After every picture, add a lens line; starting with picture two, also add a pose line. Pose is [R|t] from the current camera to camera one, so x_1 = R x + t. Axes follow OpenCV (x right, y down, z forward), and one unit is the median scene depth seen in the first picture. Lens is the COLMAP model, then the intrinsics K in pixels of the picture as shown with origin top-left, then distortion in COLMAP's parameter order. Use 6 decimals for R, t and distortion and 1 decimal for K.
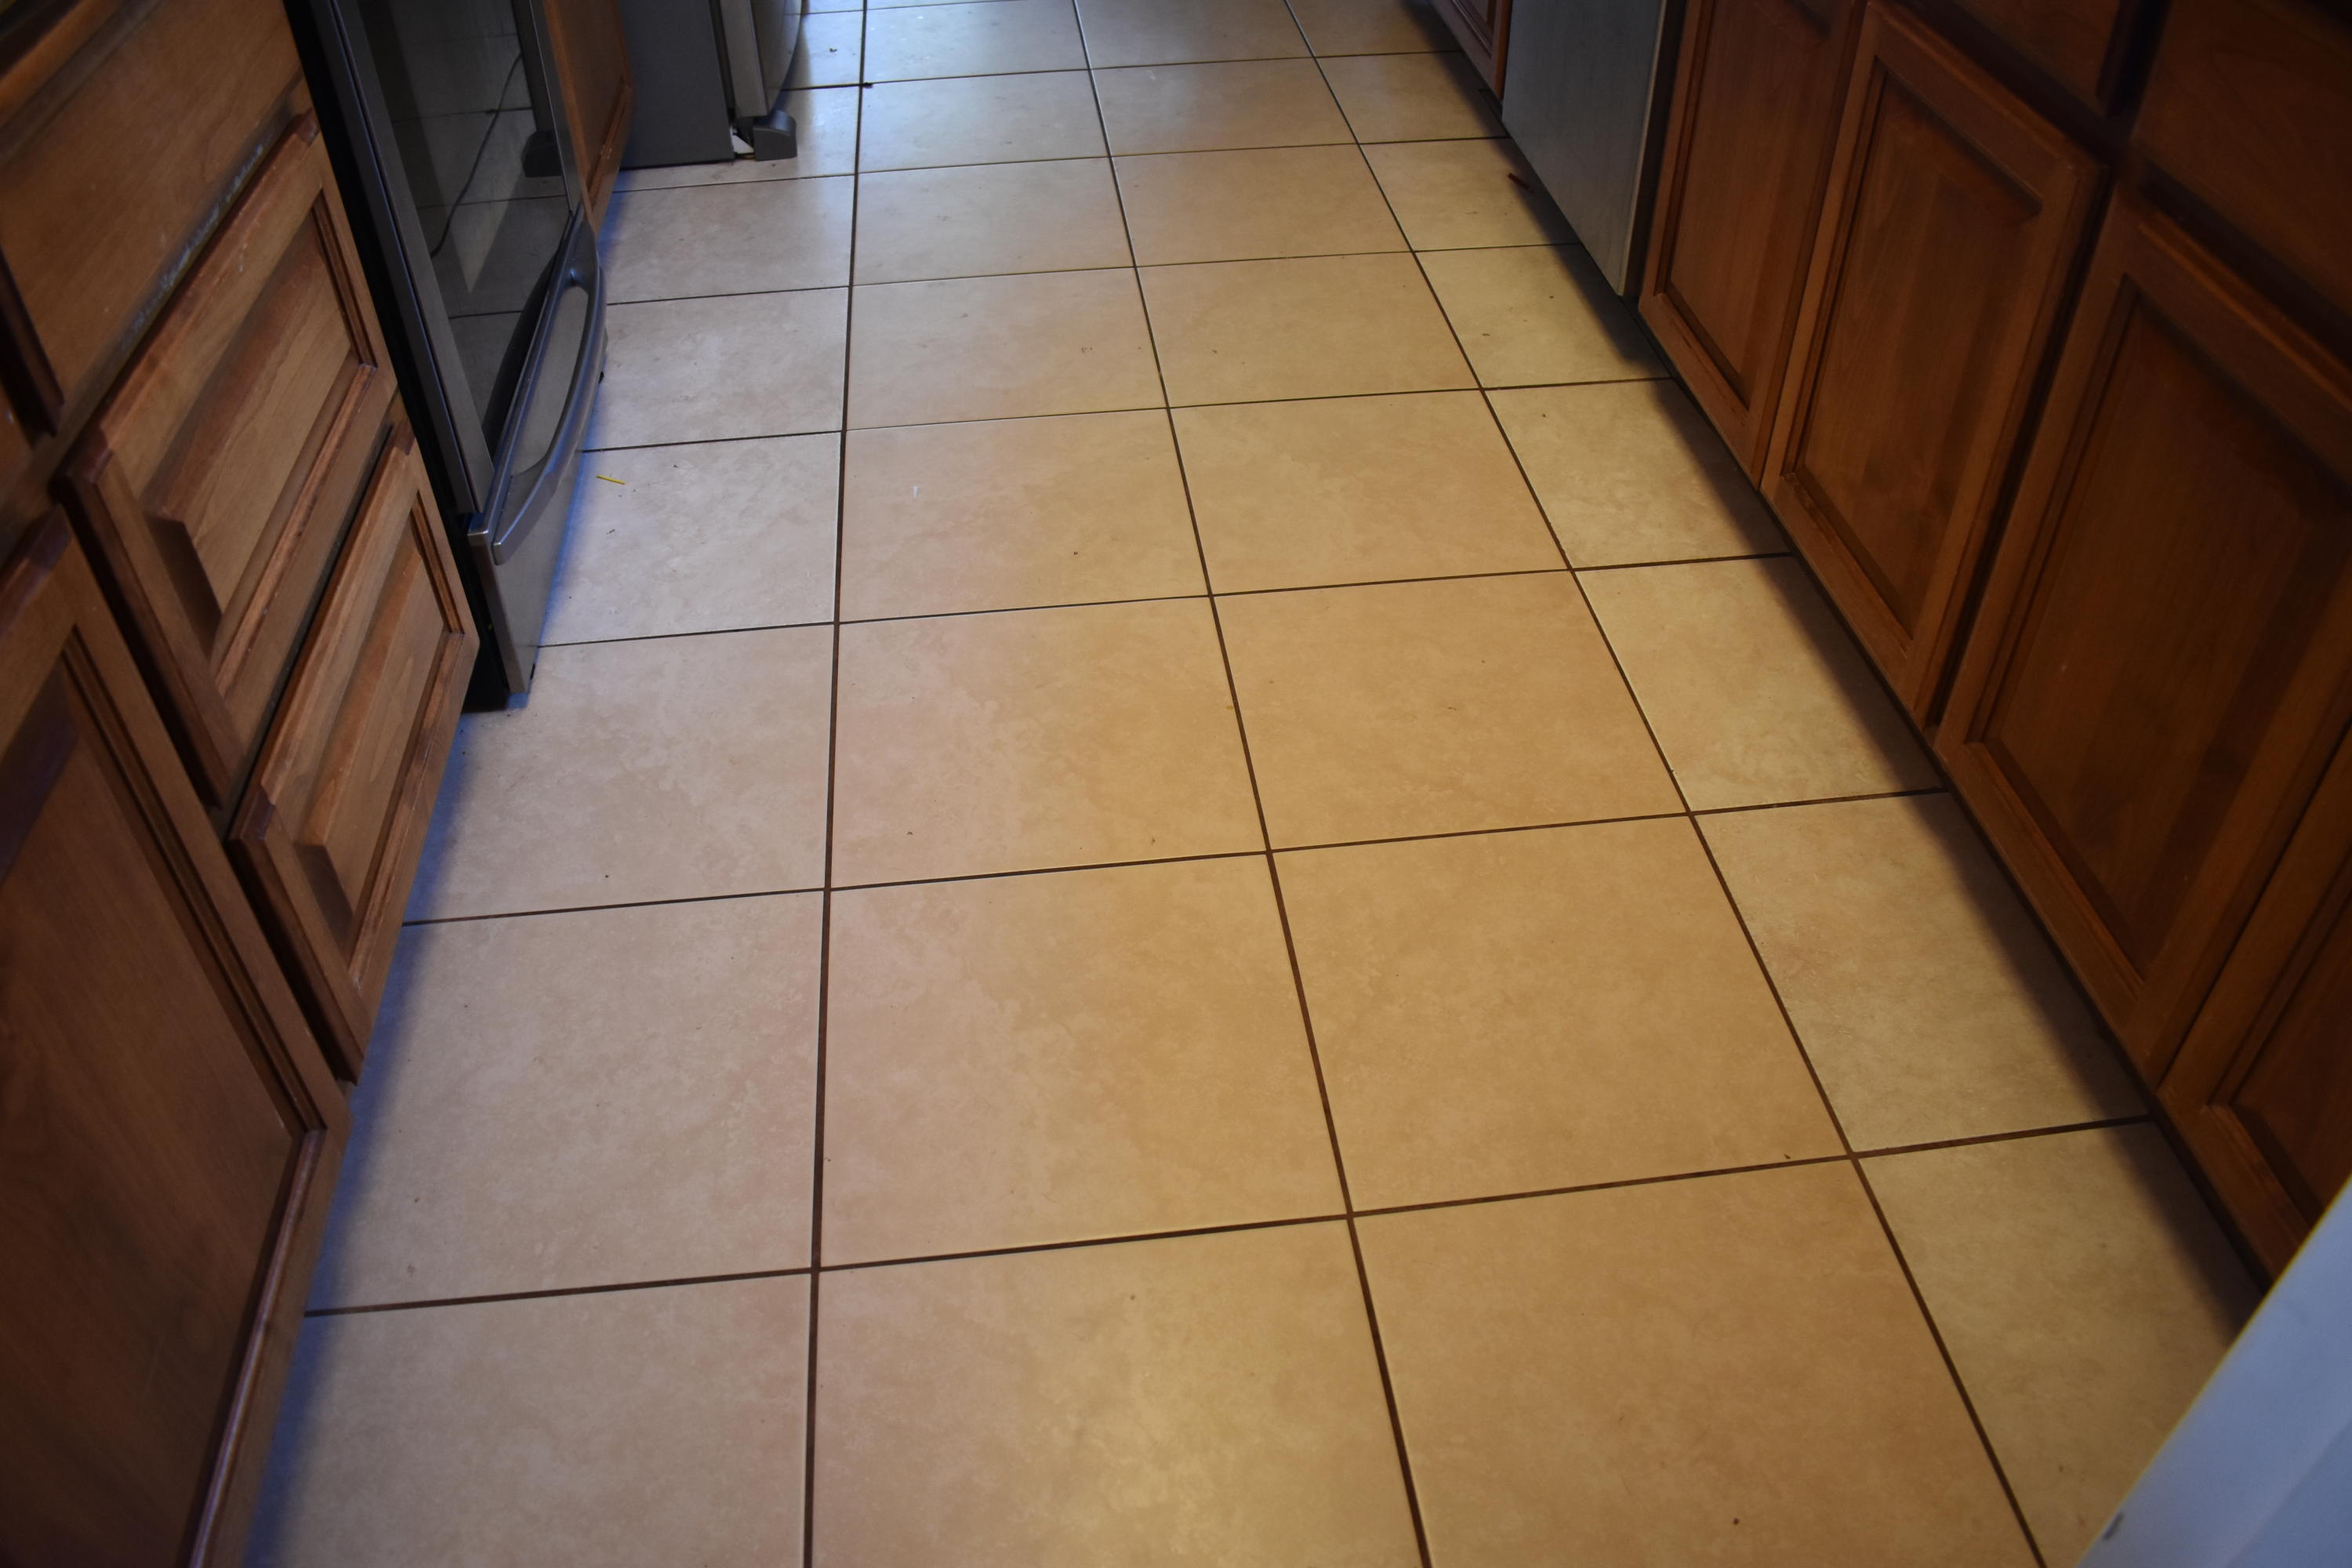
lens RADIAL K [[1830.2, 0, 1183.8], [0, 1830.2, 775.4], [0, 0, 1]] dist [-0.096312, 0.017719]
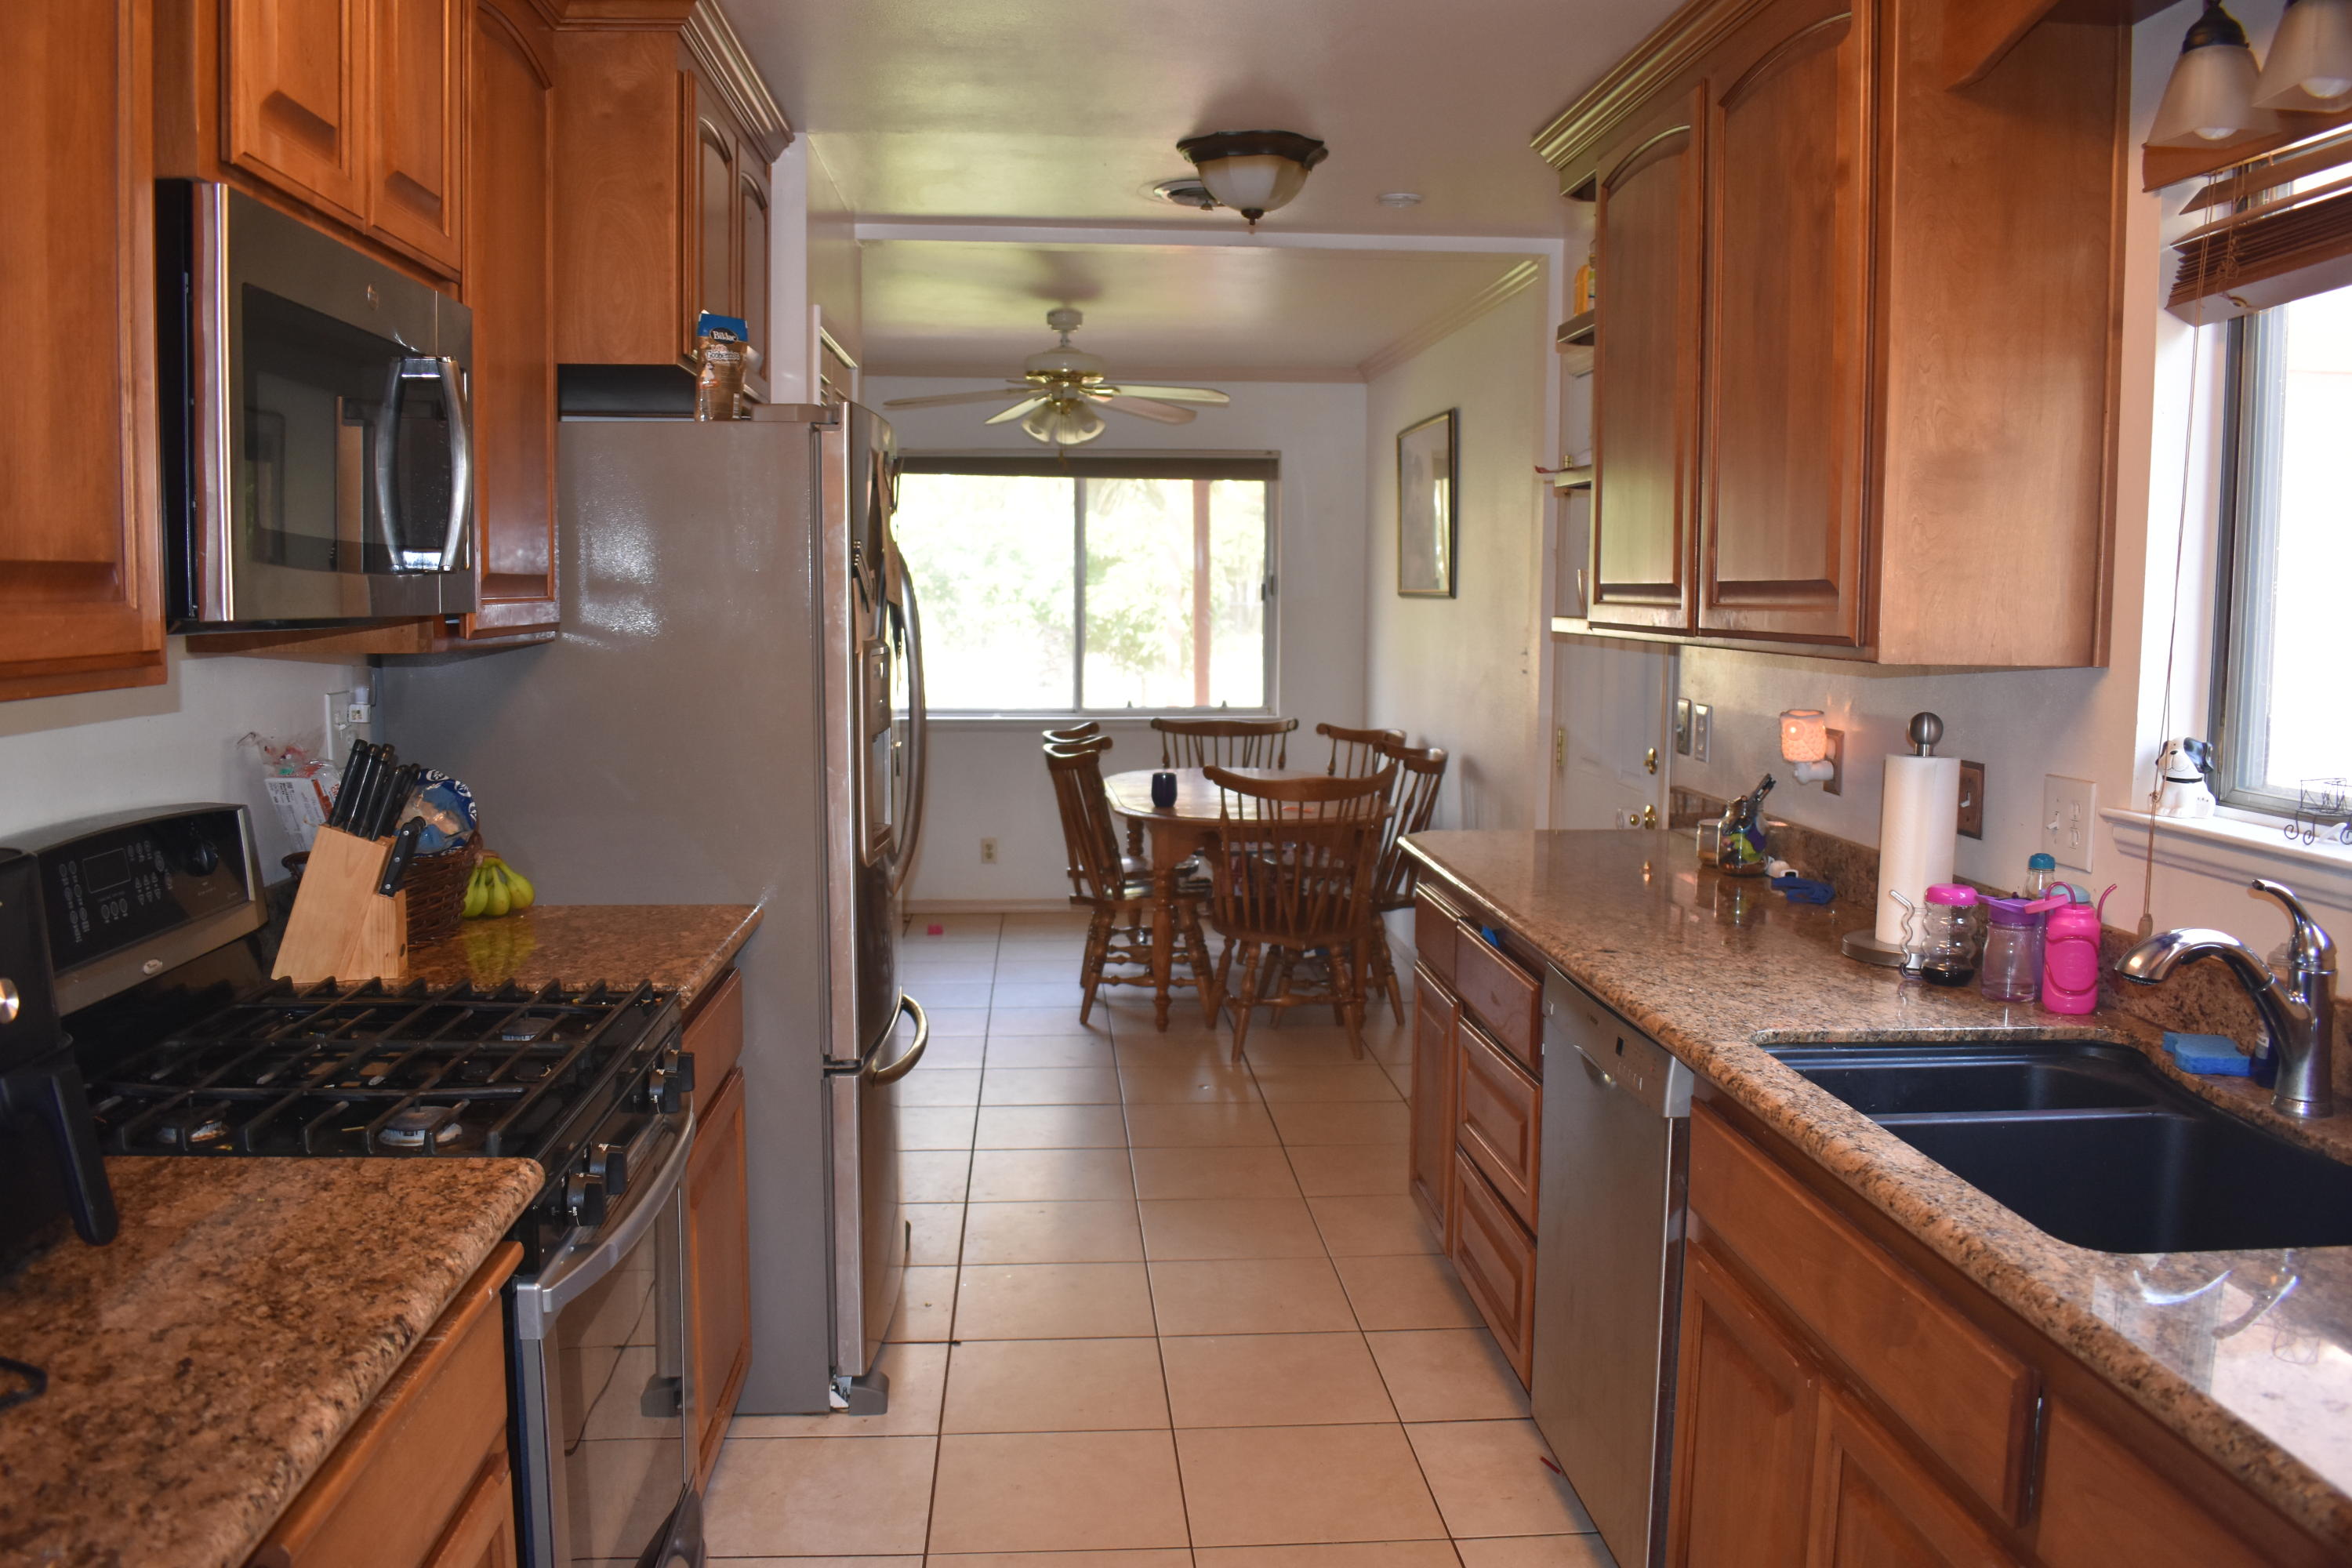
lens RADIAL K [[1830.2, 0, 1183.8], [0, 1830.2, 775.4], [0, 0, 1]] dist [-0.096312, 0.017719]
pose [[0.998882, 0.022165, -0.041752, 0.002663], [-0.042271, 0.814192, -0.579055, -0.033962], [0.021159, 0.580173, 0.814218, -0.117442]]
